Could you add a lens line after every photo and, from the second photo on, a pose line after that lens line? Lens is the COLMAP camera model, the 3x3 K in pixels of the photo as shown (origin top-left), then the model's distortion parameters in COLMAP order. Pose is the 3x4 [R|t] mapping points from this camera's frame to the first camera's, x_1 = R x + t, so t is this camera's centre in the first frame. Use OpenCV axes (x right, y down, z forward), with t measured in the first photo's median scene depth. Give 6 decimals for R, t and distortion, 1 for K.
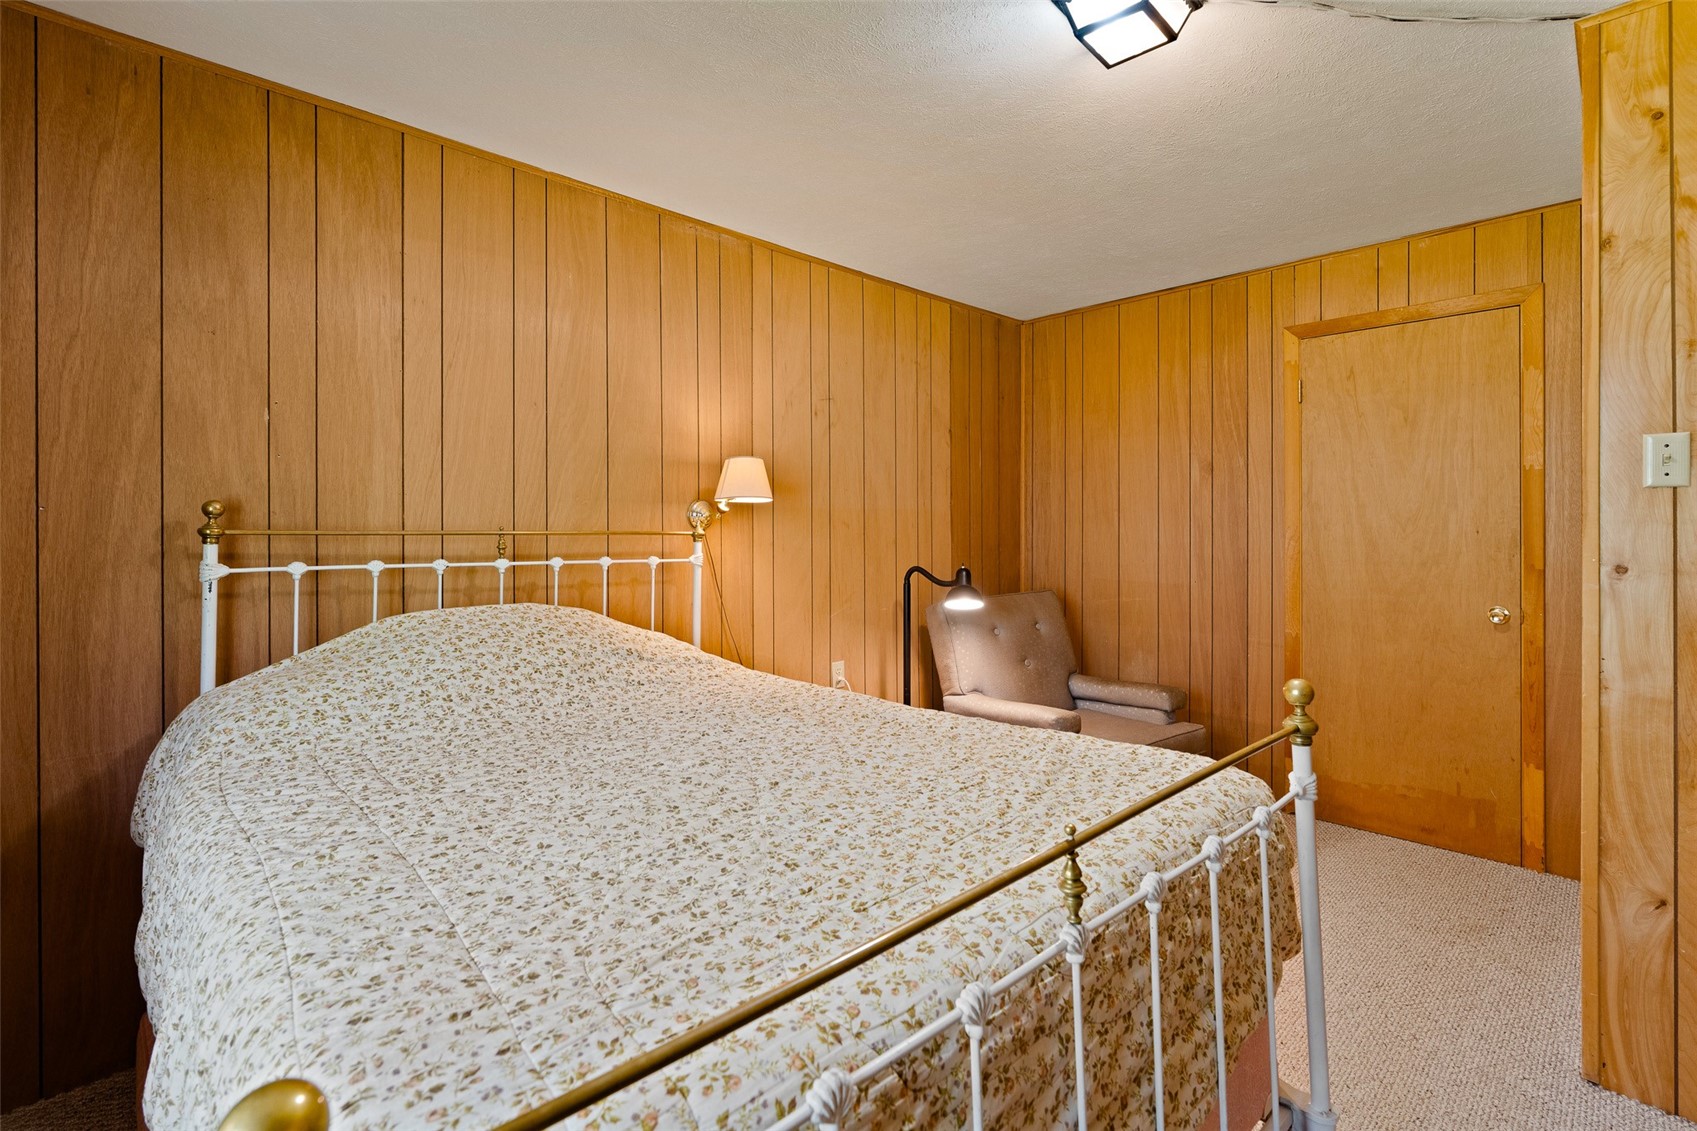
lens RADIAL K [[778.3, 0, 859.7], [0, 778.3, 525.2], [0, 0, 1]] dist [-0.014515, 0.004943]
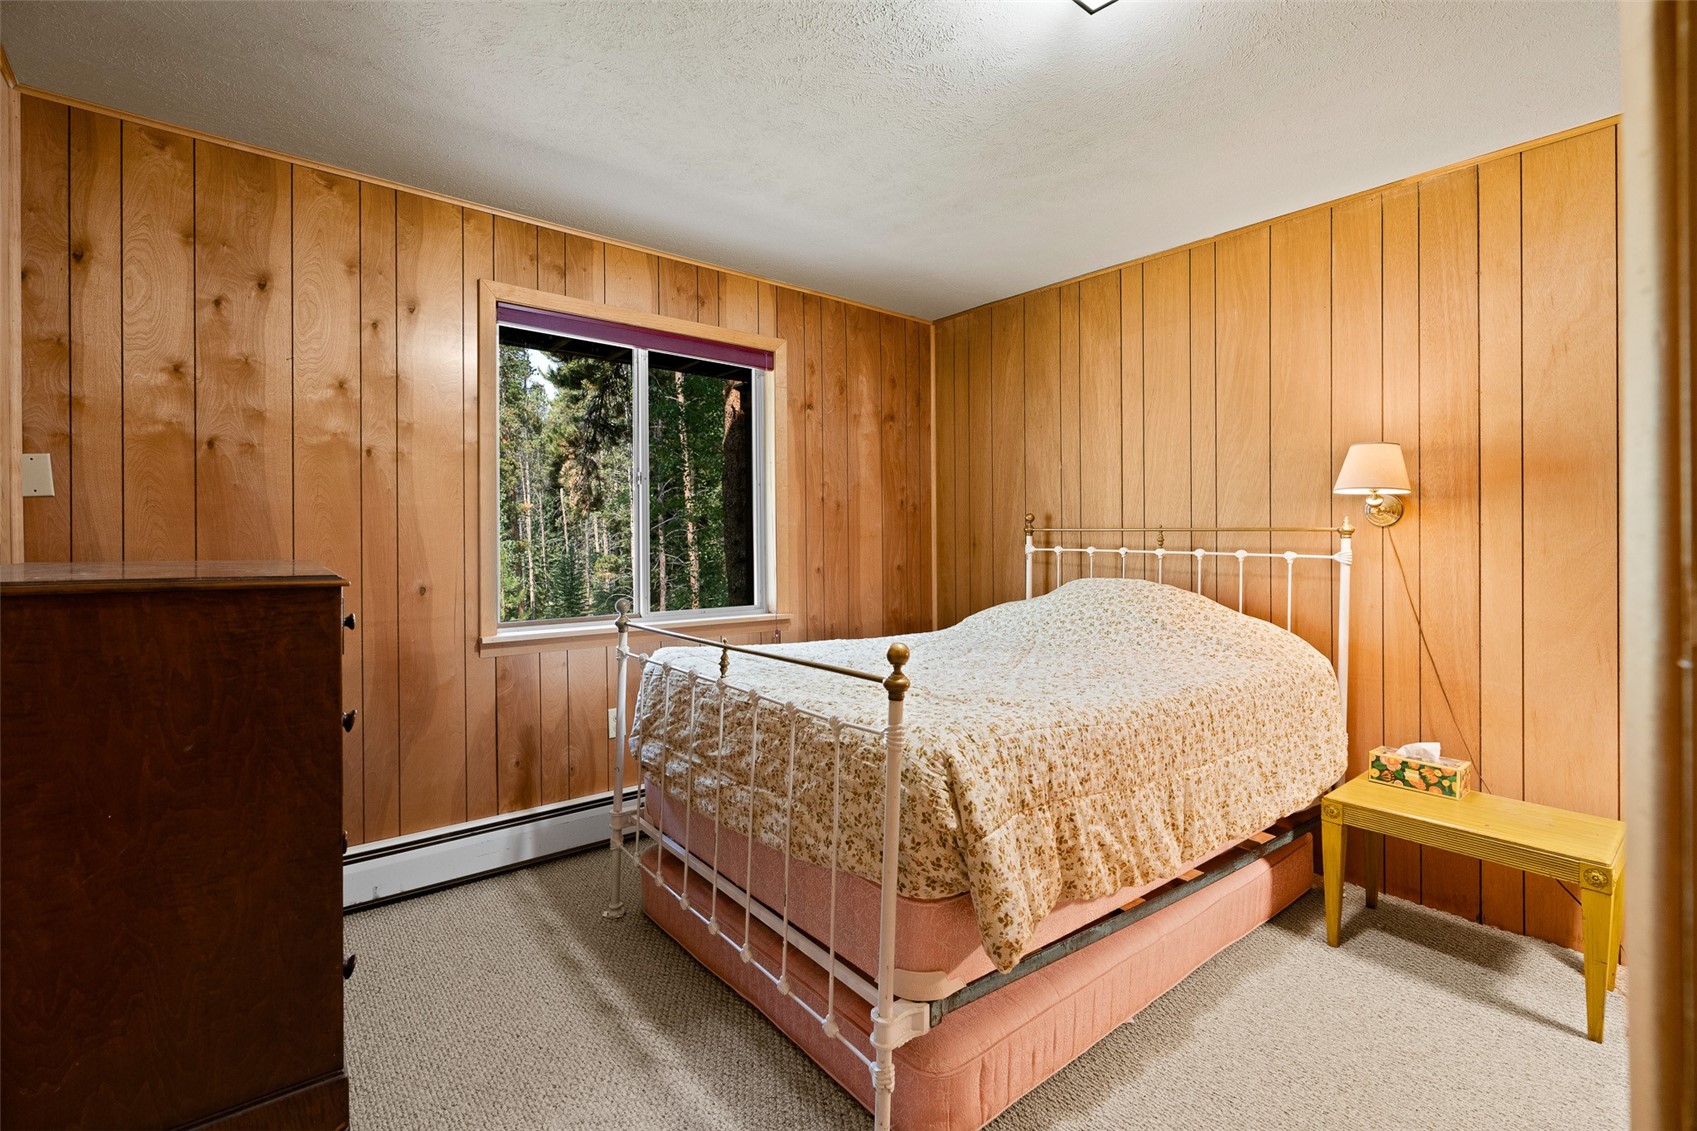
lens RADIAL K [[778.3, 0, 859.7], [0, 778.3, 525.2], [0, 0, 1]] dist [-0.014515, 0.004943]
pose [[-0.091958, -0.006053, -0.995744, 0.975567], [0.011691, 0.999906, -0.007158, 0.005554], [0.995694, -0.012300, -0.091879, 0.610426]]
